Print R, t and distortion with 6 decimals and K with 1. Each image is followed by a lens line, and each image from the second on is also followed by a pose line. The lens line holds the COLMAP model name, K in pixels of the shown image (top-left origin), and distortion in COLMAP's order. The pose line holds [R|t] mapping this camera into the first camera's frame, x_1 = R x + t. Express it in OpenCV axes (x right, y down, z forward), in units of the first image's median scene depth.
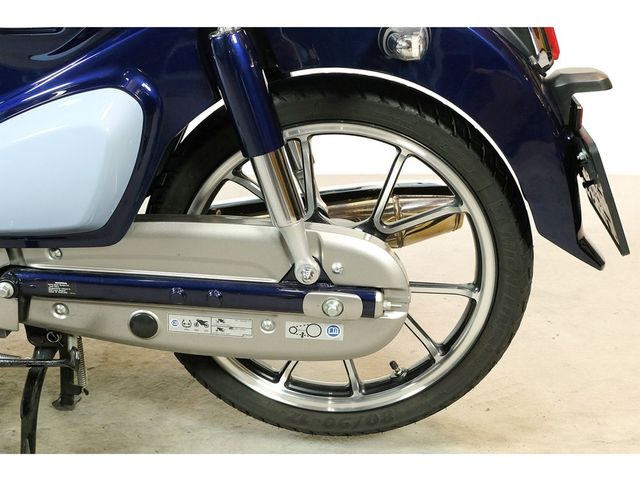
lens RADIAL K [[392.3, 0, 320.0], [0, 392.3, 240.0], [0, 0, 1]] dist [-0.000997, -0.000202]
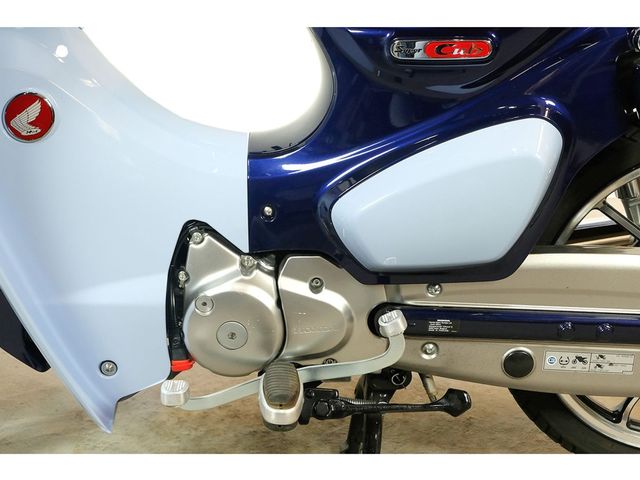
lens RADIAL K [[392.3, 0, 320.0], [0, 392.3, 240.0], [0, 0, 1]] dist [-0.000997, -0.000202]
pose [[0.999655, -0.024632, 0.009135, -0.929437], [0.025332, 0.995905, -0.086780, -0.008504], [-0.006960, 0.086981, 0.996186, 0.041927]]
